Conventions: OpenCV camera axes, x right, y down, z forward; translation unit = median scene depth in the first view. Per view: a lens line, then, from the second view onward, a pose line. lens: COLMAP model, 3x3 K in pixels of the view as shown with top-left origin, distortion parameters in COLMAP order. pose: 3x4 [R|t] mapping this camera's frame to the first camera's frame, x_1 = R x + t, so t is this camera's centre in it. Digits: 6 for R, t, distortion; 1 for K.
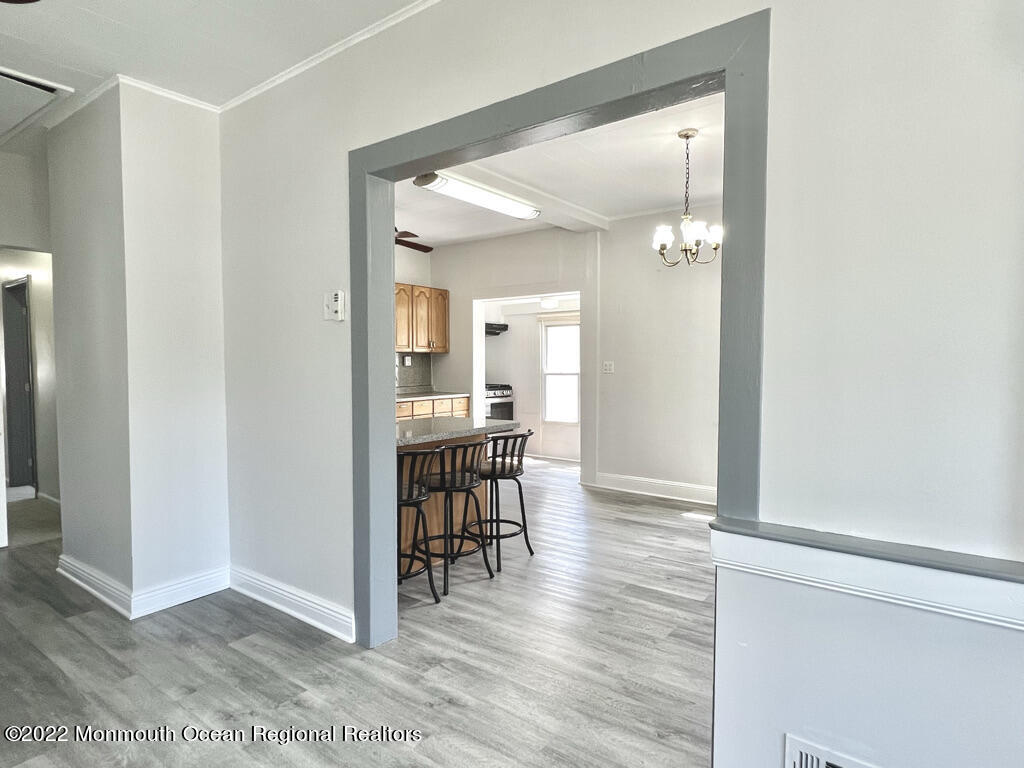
lens RADIAL K [[587.1, 0, 512.0], [0, 587.1, 384.0], [0, 0, 1]] dist [-0.001263, -0.001591]
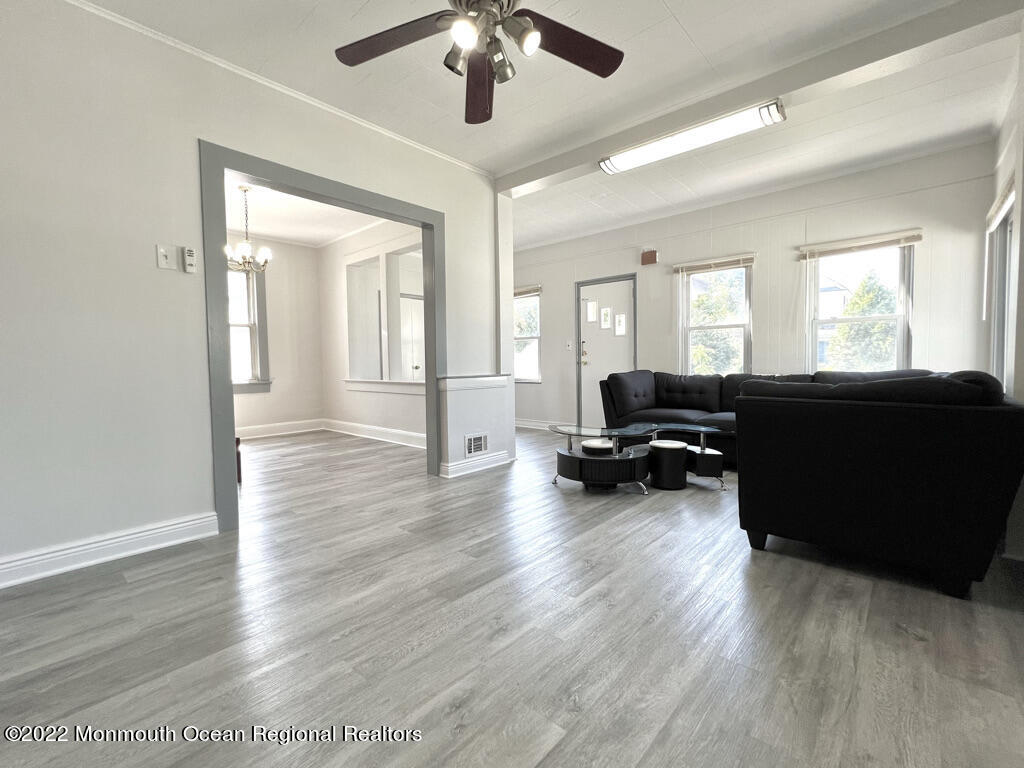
lens RADIAL K [[452.8, 0, 512.0], [0, 452.8, 384.0], [0, 0, 1]] dist [0.000574, 0.000292]
pose [[0.078669, -0.046635, 0.995809, -0.640353], [0.049152, 0.997872, 0.042849, 0.060413], [-0.995688, 0.045575, 0.080794, 0.154007]]
